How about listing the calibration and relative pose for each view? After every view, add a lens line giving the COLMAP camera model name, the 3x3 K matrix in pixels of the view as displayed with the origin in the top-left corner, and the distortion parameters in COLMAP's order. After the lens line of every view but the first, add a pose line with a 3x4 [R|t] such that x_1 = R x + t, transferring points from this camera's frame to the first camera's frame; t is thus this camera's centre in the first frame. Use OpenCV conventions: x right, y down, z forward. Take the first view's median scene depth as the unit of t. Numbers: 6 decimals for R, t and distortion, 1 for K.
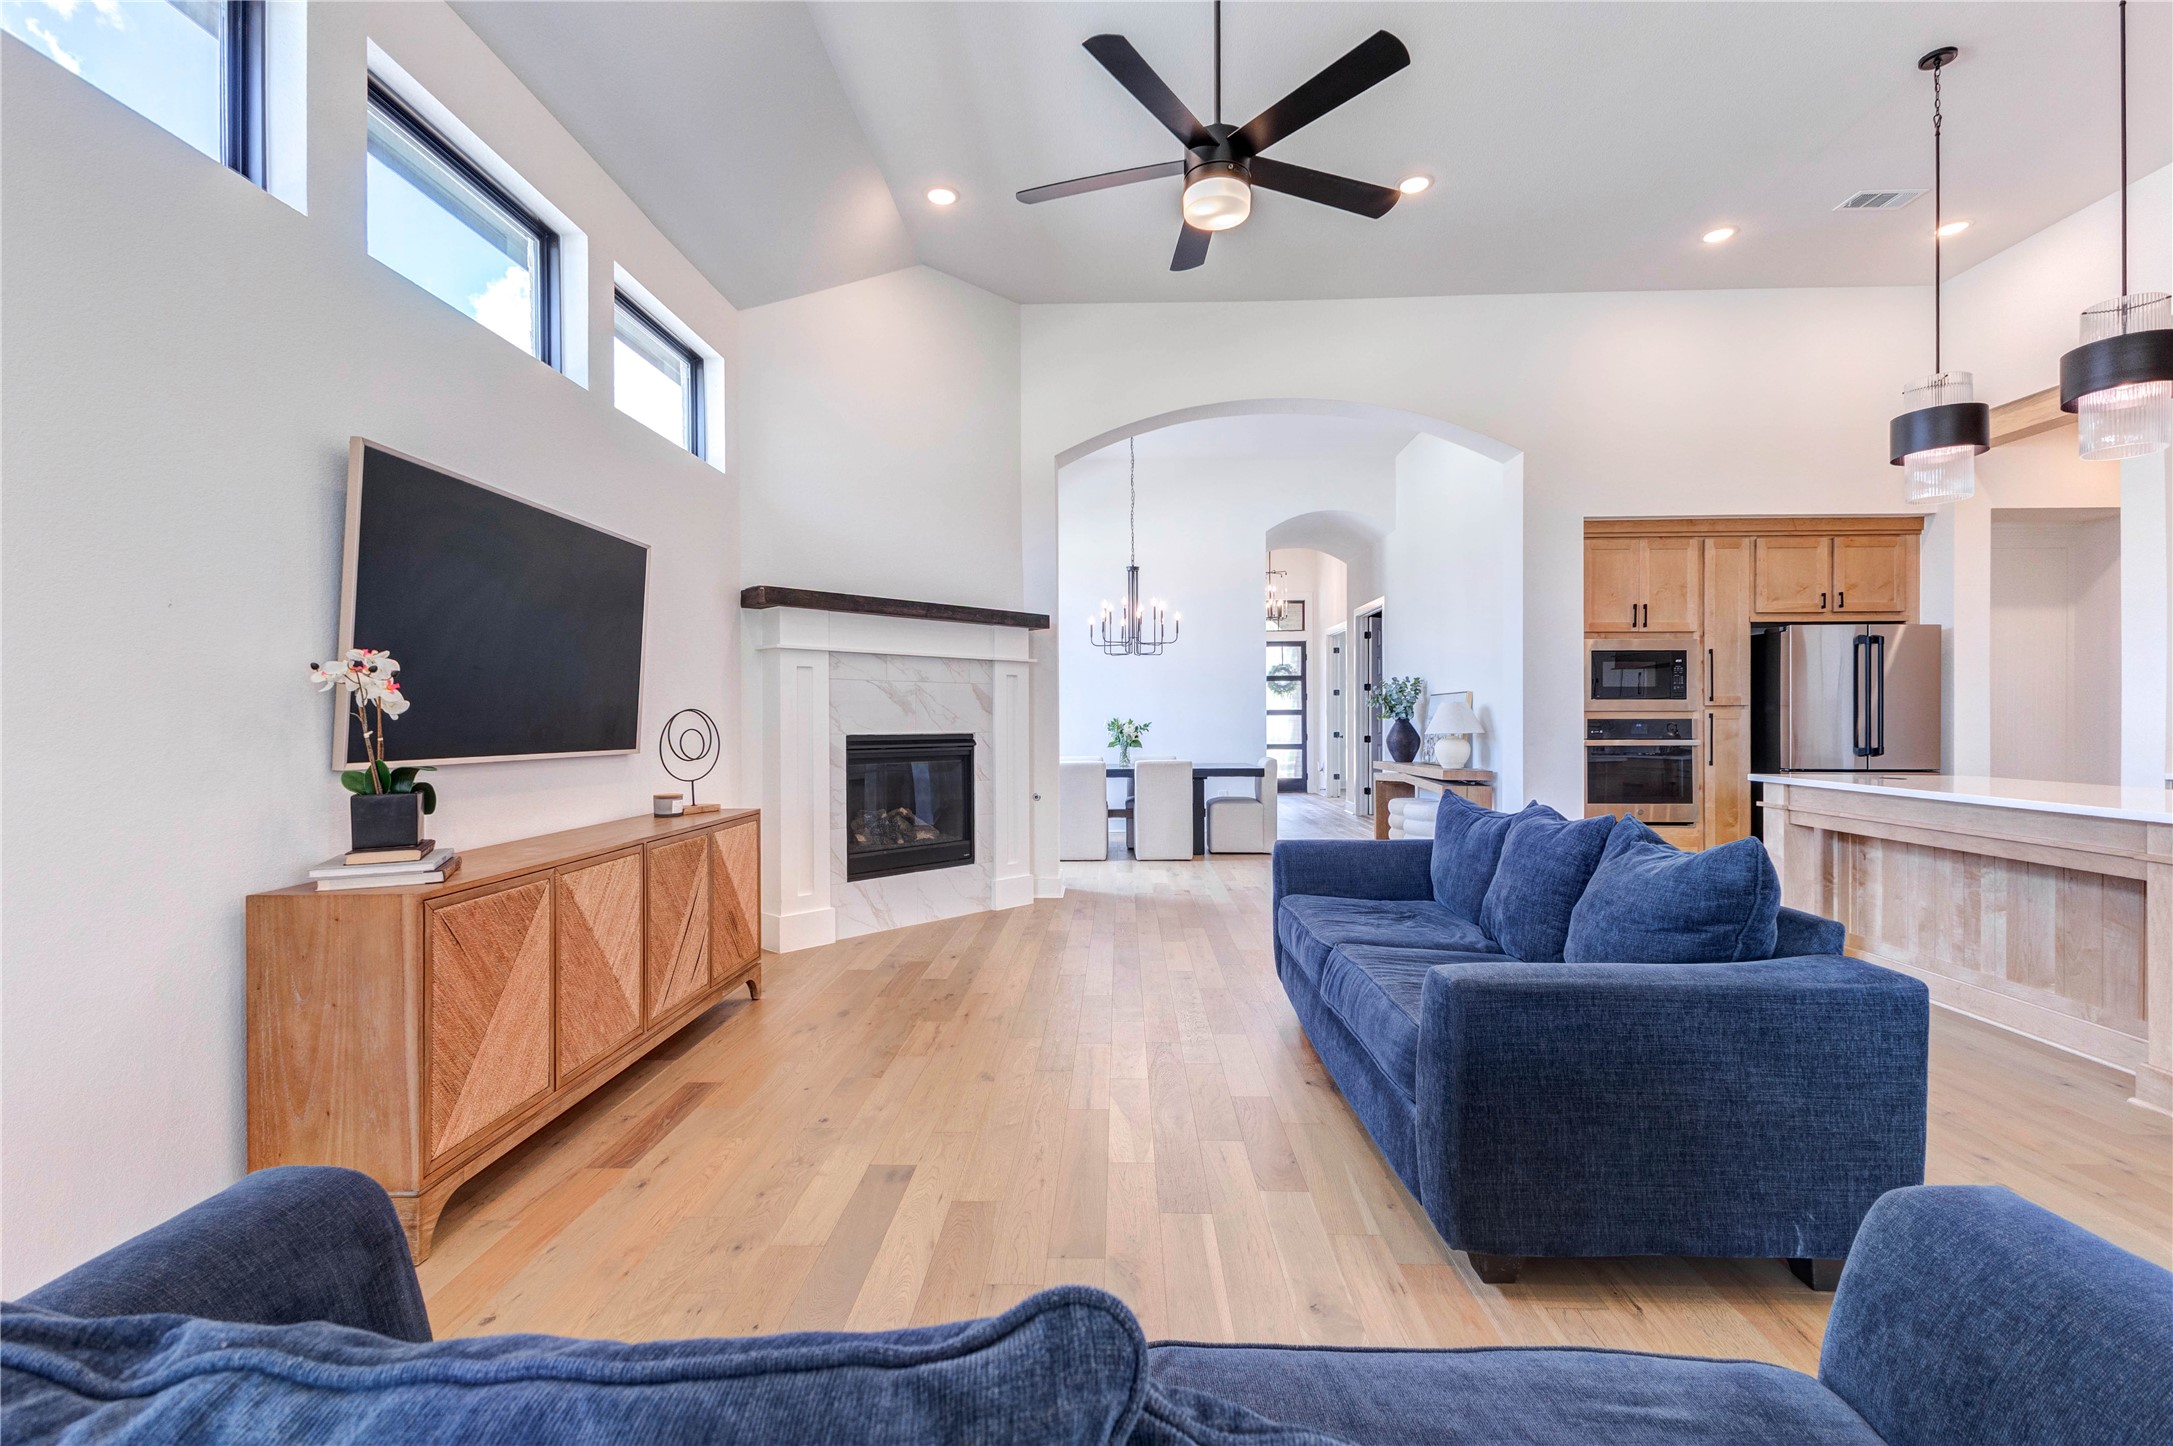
lens RADIAL K [[973.2, 0, 1074.9], [0, 973.2, 715.1], [0, 0, 1]] dist [0.019306, -0.001228]
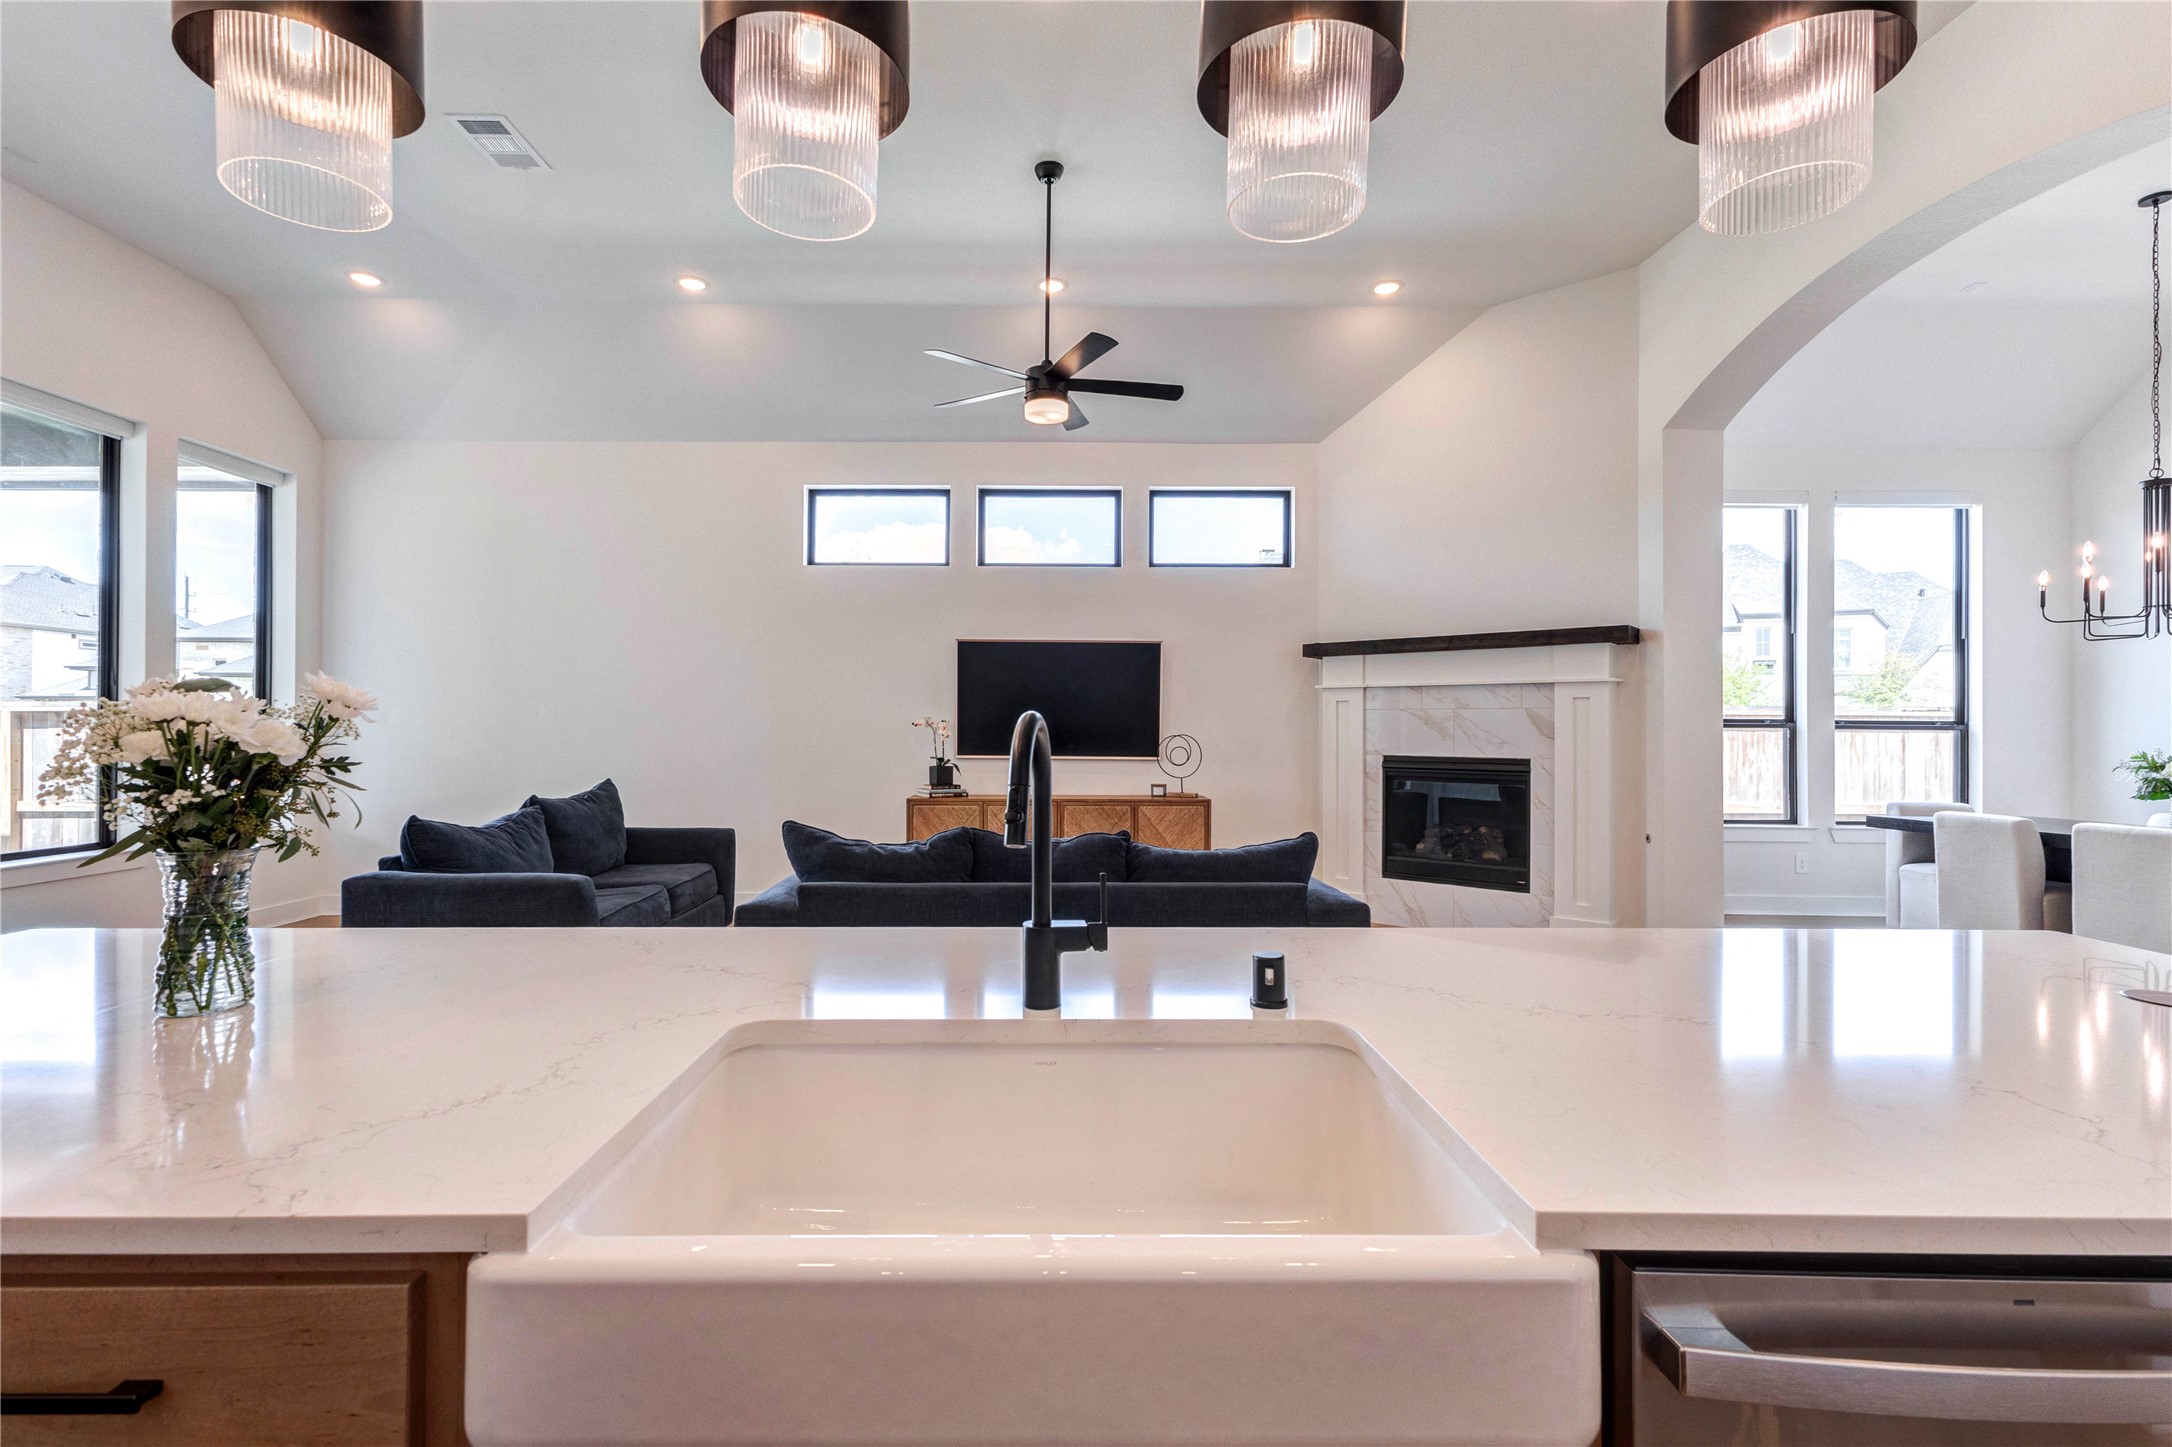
lens RADIAL K [[972.7, 0, 1083.6], [0, 972.7, 726.5], [0, 0, 1]] dist [0.019306, -0.001228]
pose [[0.080165, -0.000693, -0.996781, 0.820692], [-0.006343, 0.999979, -0.001205, -0.010063], [0.996761, 0.006420, 0.080159, 0.467461]]
